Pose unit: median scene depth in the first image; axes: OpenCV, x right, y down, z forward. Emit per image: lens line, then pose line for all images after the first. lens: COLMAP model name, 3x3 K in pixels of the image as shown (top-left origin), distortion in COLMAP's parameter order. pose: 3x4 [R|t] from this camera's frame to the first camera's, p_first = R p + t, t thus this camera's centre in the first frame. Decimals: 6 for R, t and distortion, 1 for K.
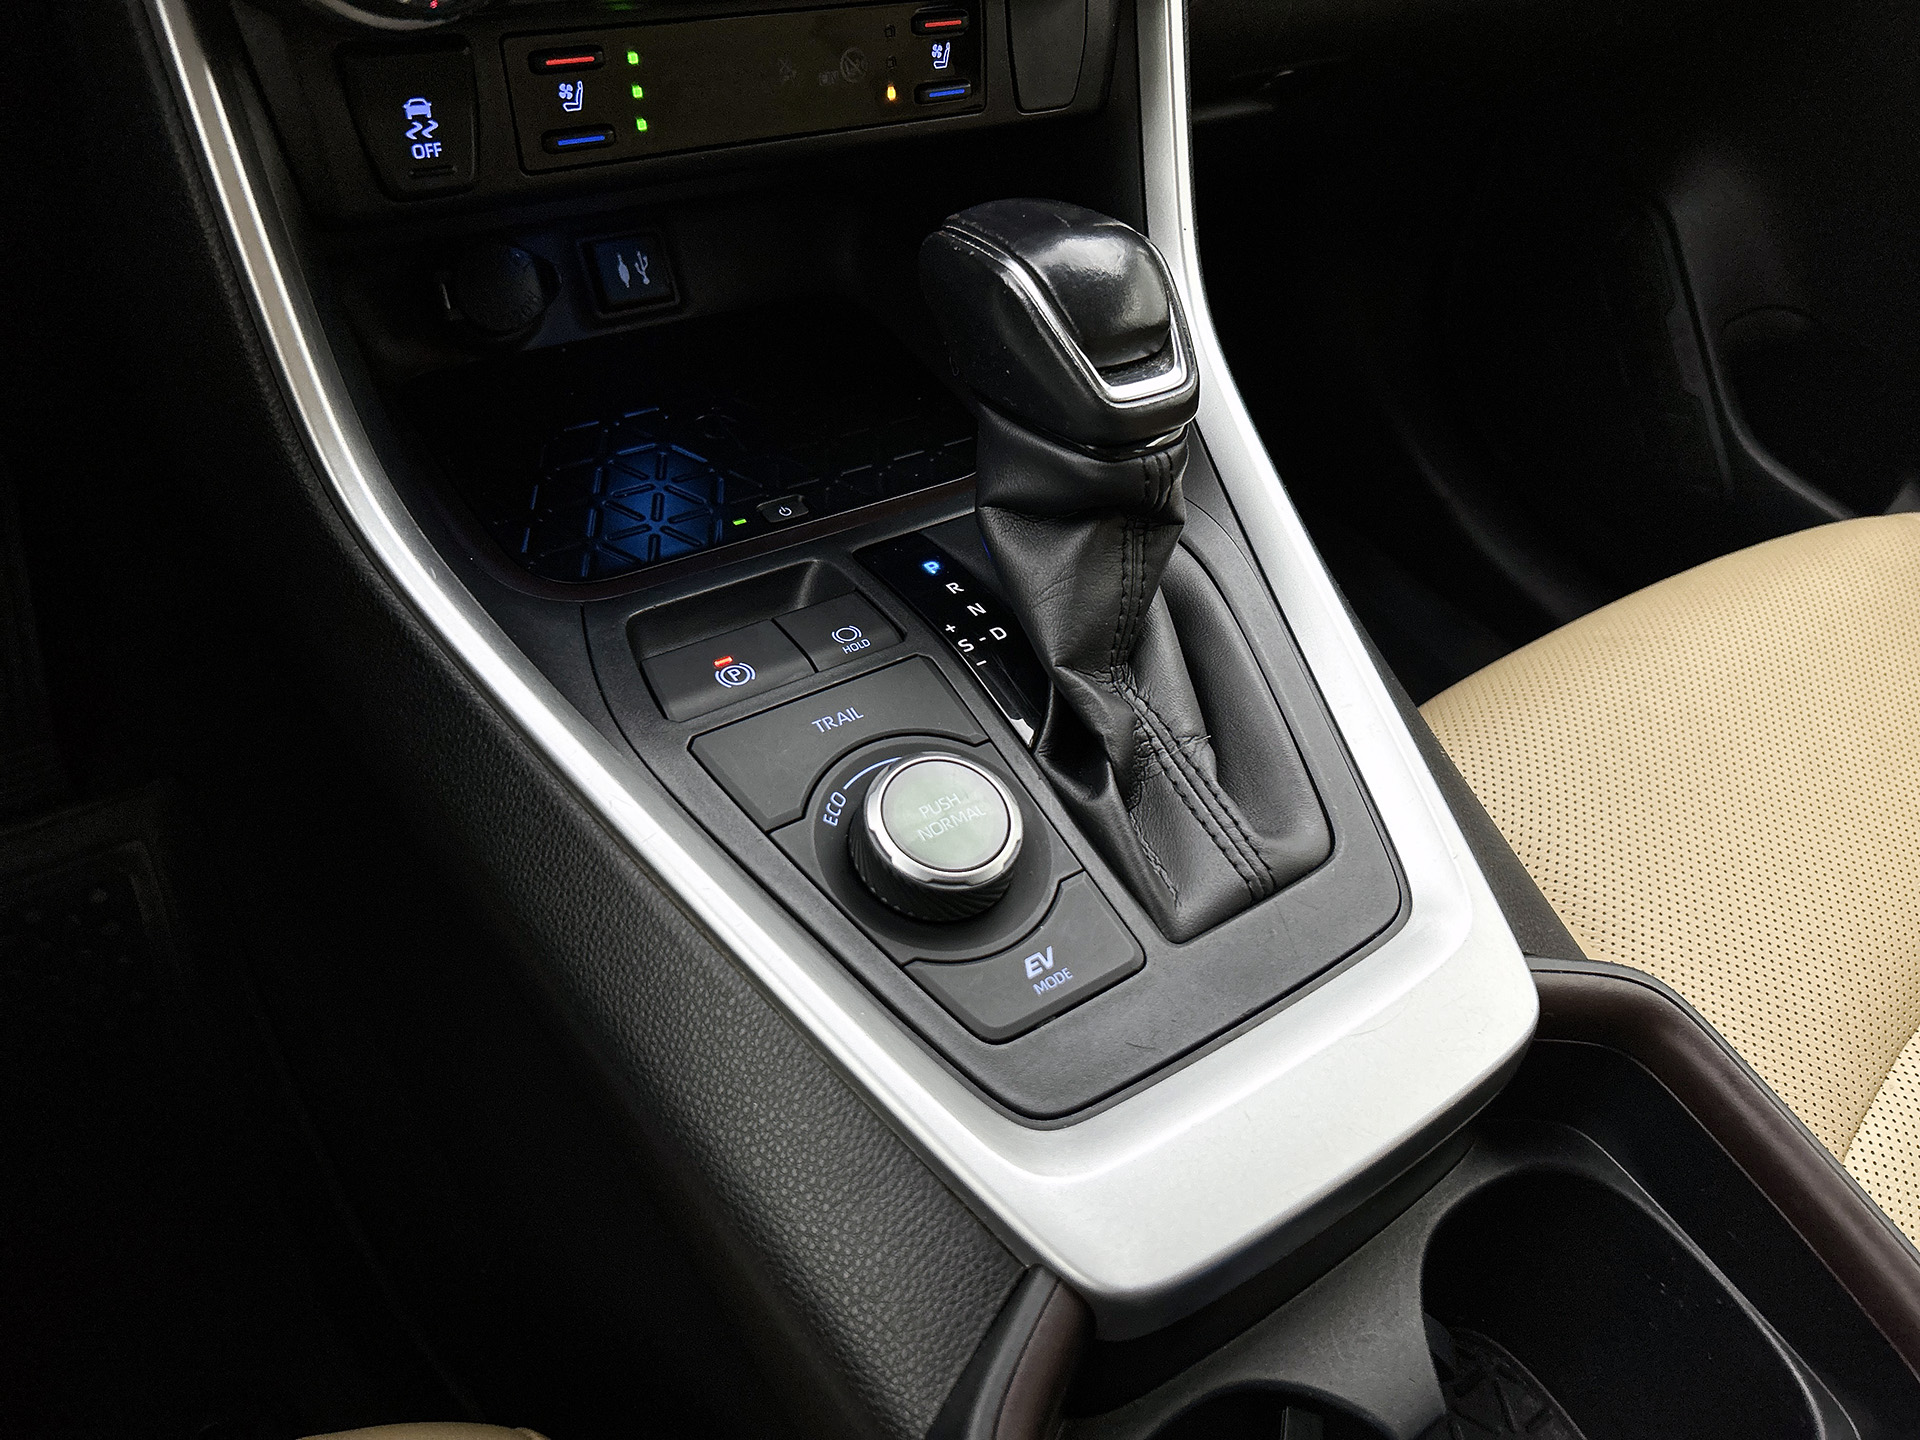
lens RADIAL K [[1574.3, 0, 1012.3], [0, 1574.3, 732.2], [0, 0, 1]] dist [0.009967, 0.000787]
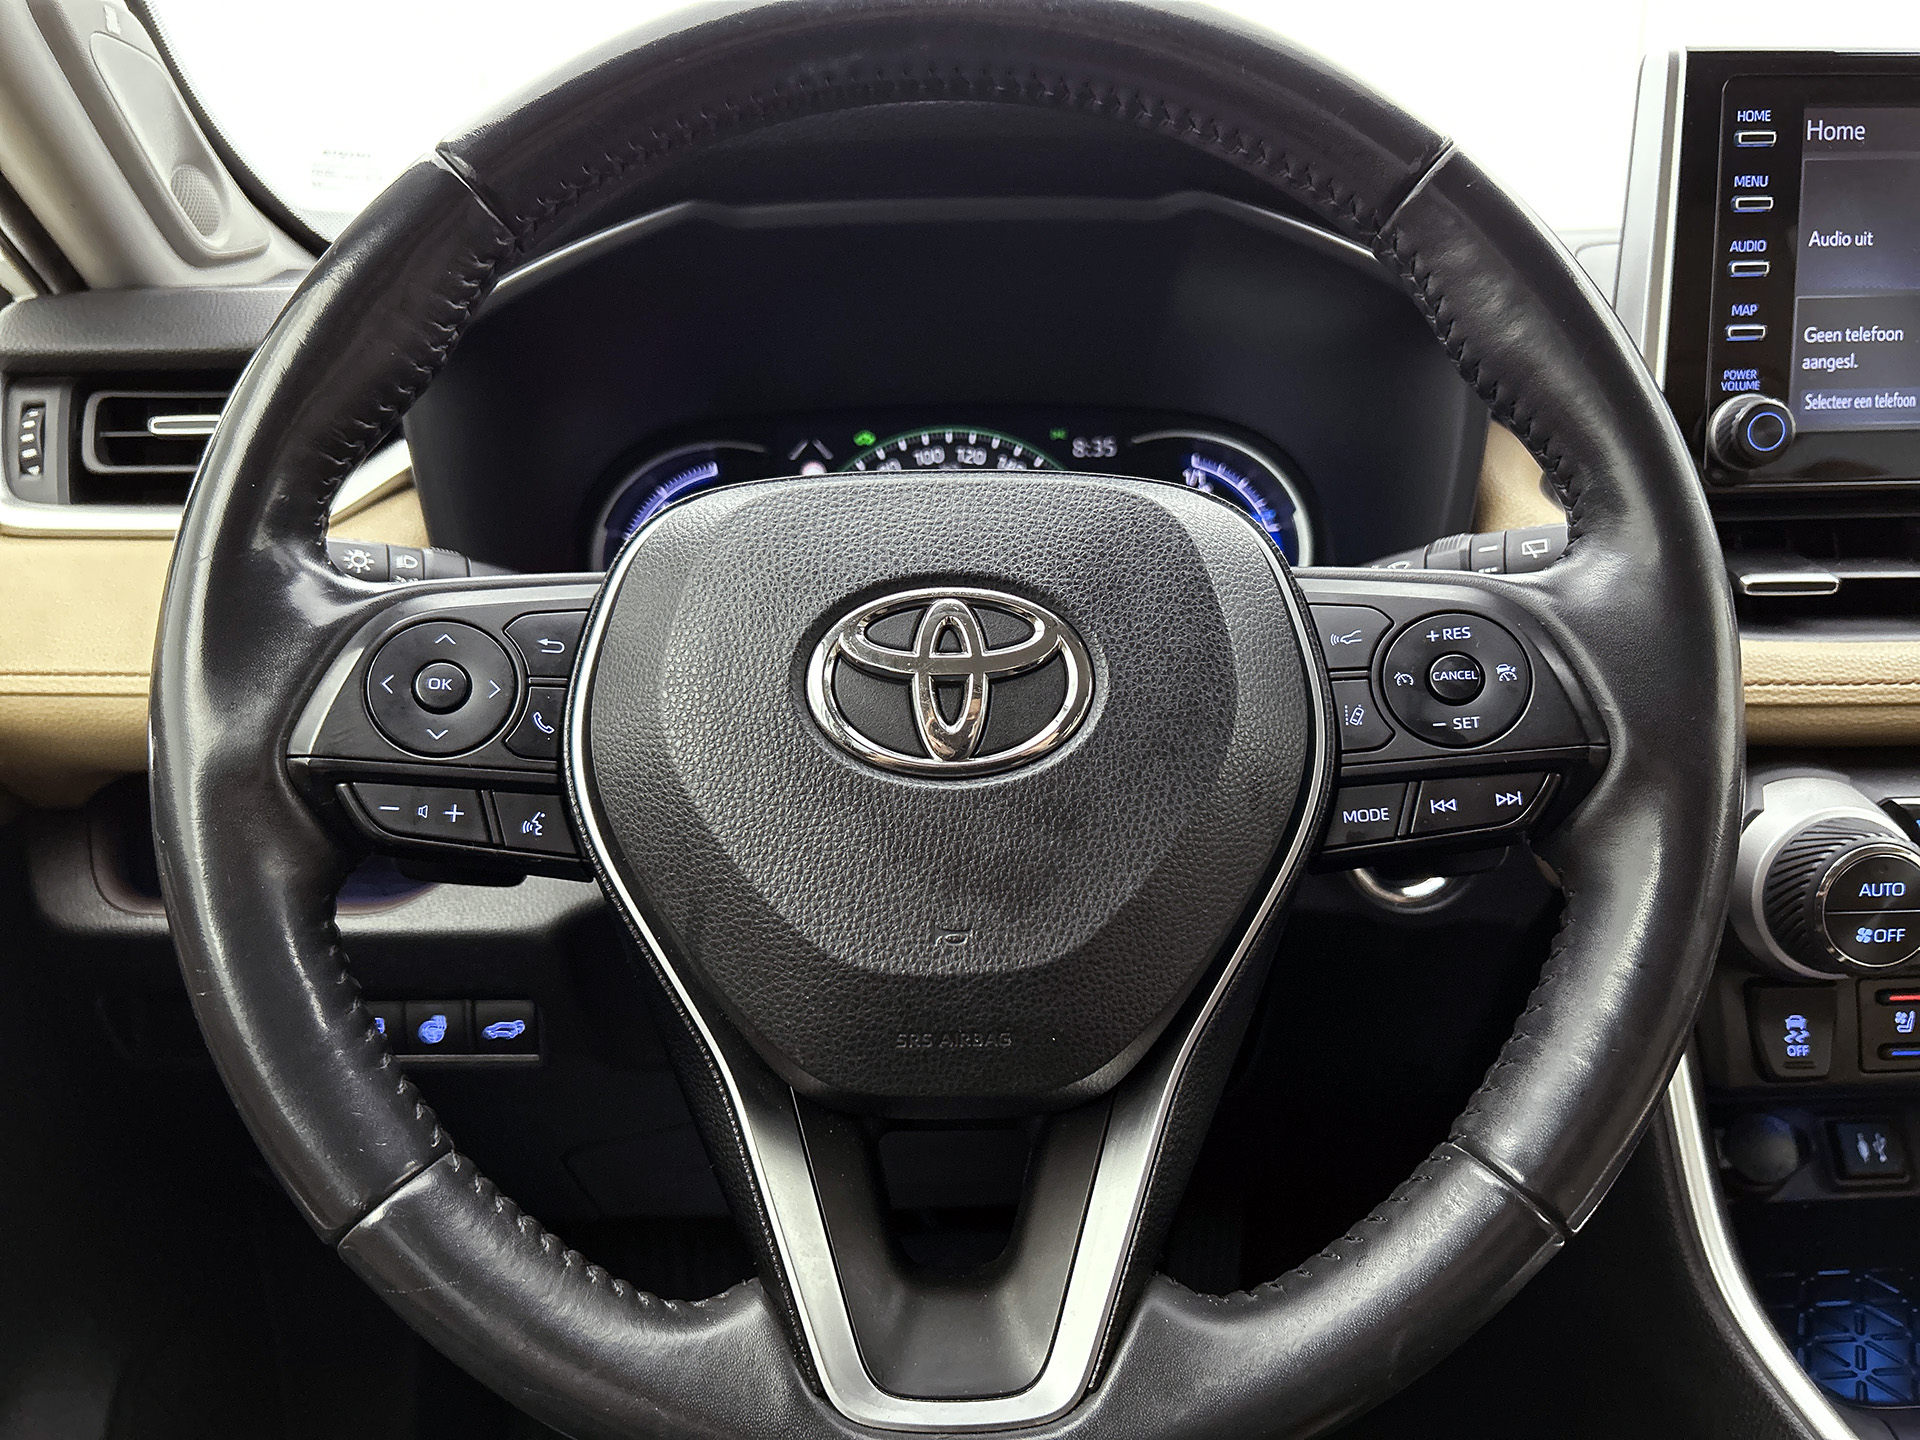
lens RADIAL K [[1462.9, 0, 968.0], [0, 1462.9, 721.3], [0, 0, 1]] dist [0.067551, -0.112800]
pose [[0.798142, -0.029445, -0.601750, -0.147853], [-0.288075, 0.858573, -0.424106, 0.147835], [0.529134, 0.511846, 0.676780, -0.422262]]
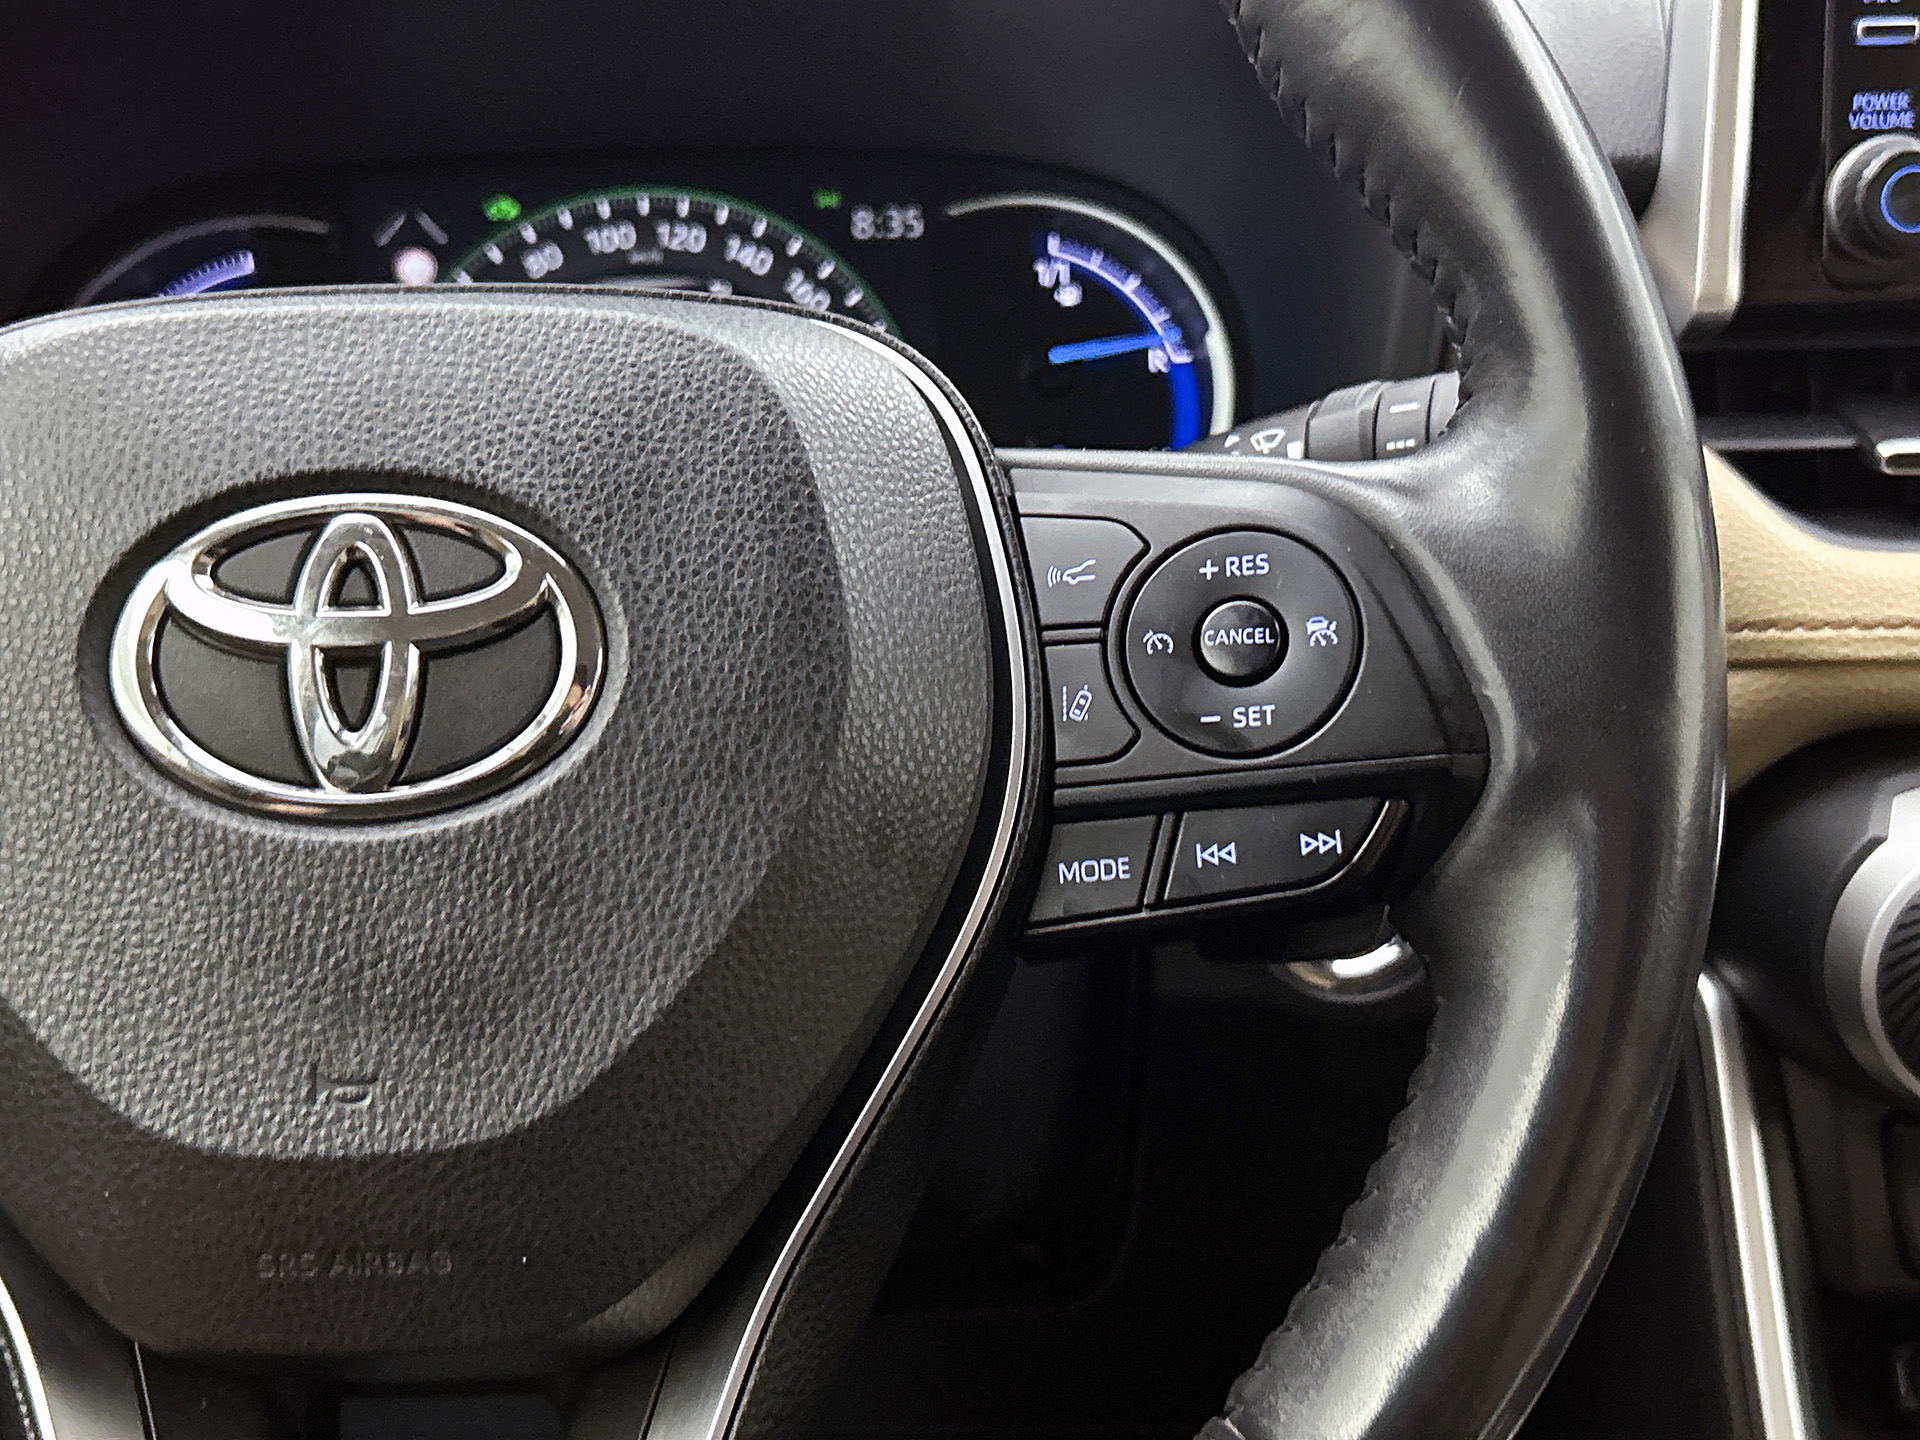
lens RADIAL K [[2373.8, 0, 986.8], [0, 2373.8, 714.4], [0, 0, 1]] dist [0.164220, -0.483375]
pose [[0.800096, -0.016263, -0.599651, -0.006807], [-0.280227, 0.873723, -0.397594, 0.054059], [0.530395, 0.486152, 0.694505, -0.310231]]
